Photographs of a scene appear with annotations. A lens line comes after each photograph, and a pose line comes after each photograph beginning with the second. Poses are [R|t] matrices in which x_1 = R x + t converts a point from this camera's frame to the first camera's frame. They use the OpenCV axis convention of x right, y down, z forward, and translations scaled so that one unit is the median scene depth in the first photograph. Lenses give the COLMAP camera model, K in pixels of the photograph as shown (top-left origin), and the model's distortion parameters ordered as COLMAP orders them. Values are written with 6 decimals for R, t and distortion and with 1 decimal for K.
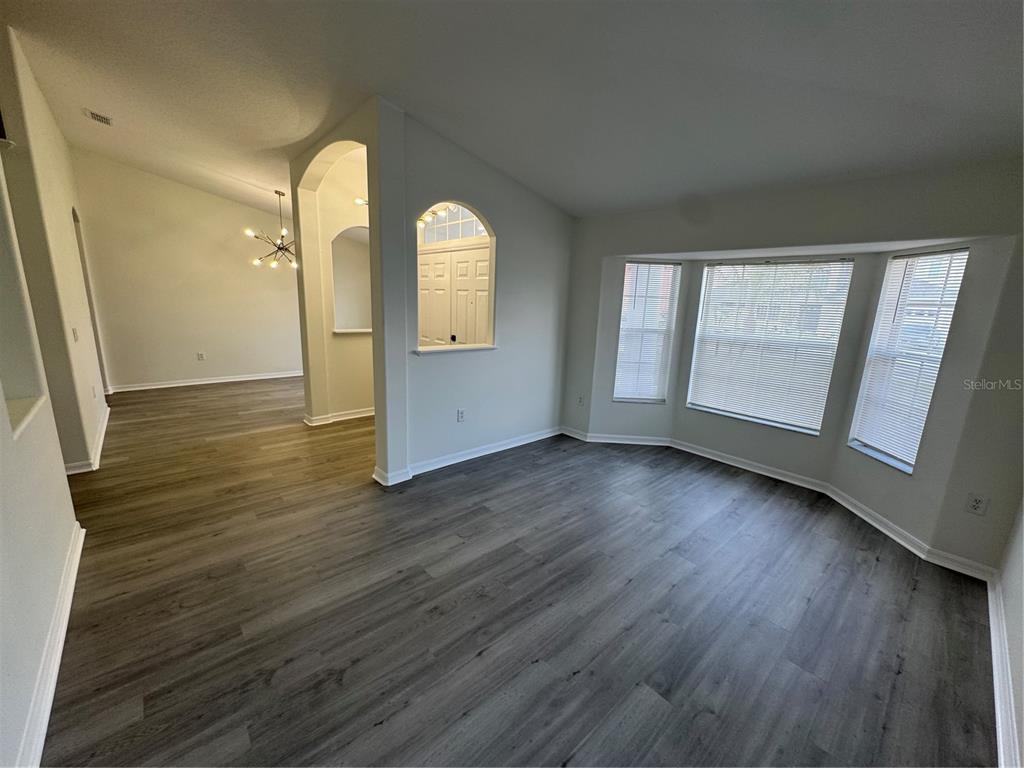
lens RADIAL K [[410.8, 0, 516.4], [0, 410.8, 388.8], [0, 0, 1]] dist [-0.002631, 0.000463]
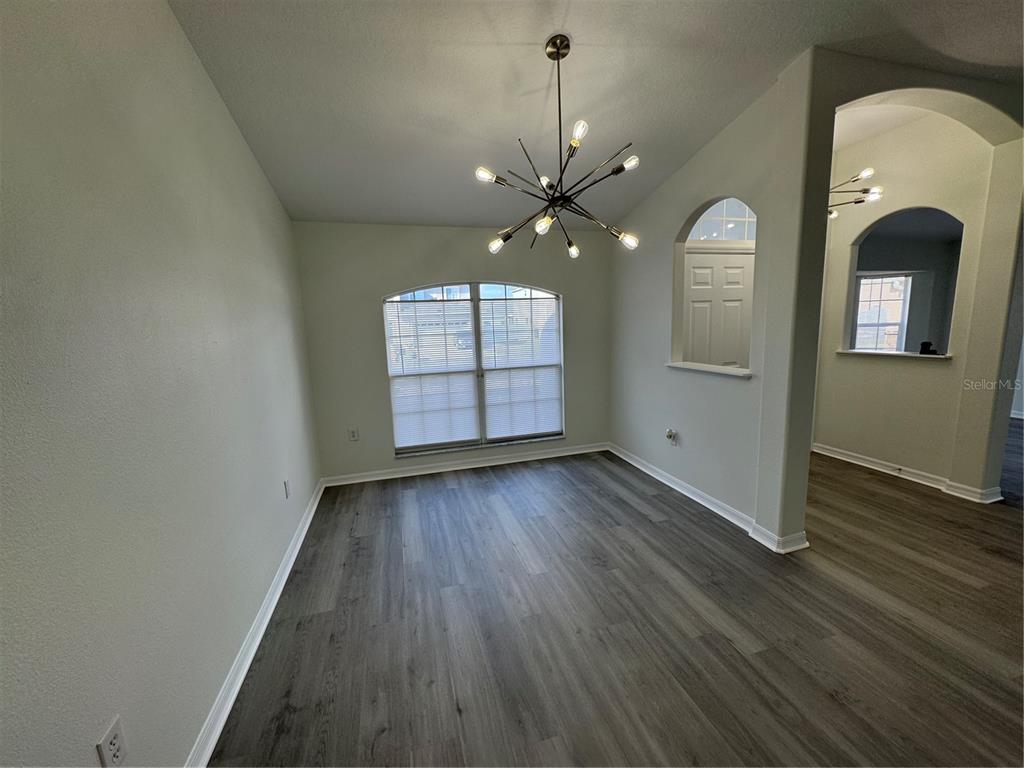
lens RADIAL K [[410.8, 0, 515.9], [0, 410.8, 383.7], [0, 0, 1]] dist [-0.002631, 0.000463]
pose [[0.429375, -0.185799, 0.883808, -1.285541], [0.251081, 0.964588, 0.080800, -0.301654], [-0.867523, 0.187214, 0.460820, 1.212268]]
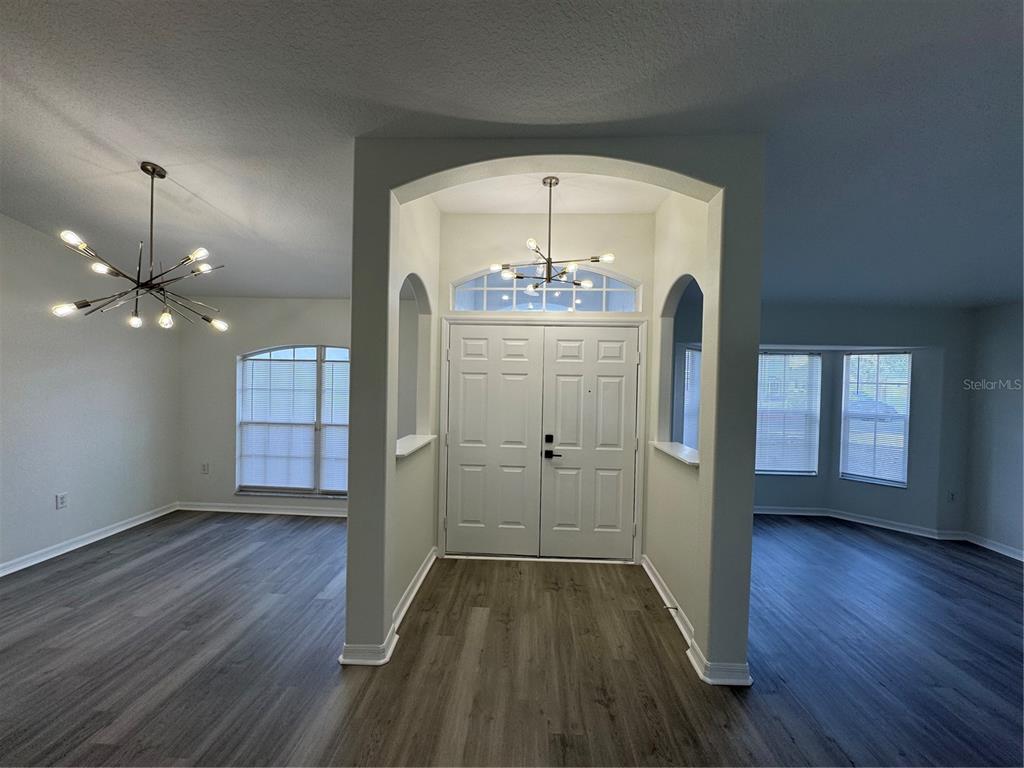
lens RADIAL K [[410.8, 0, 514.6], [0, 410.8, 386.5], [0, 0, 1]] dist [-0.002631, 0.000463]
pose [[0.702628, -0.035441, 0.710674, -0.826793], [0.161289, 0.980695, -0.110556, -0.166075], [-0.693036, 0.192304, 0.694781, 0.592889]]
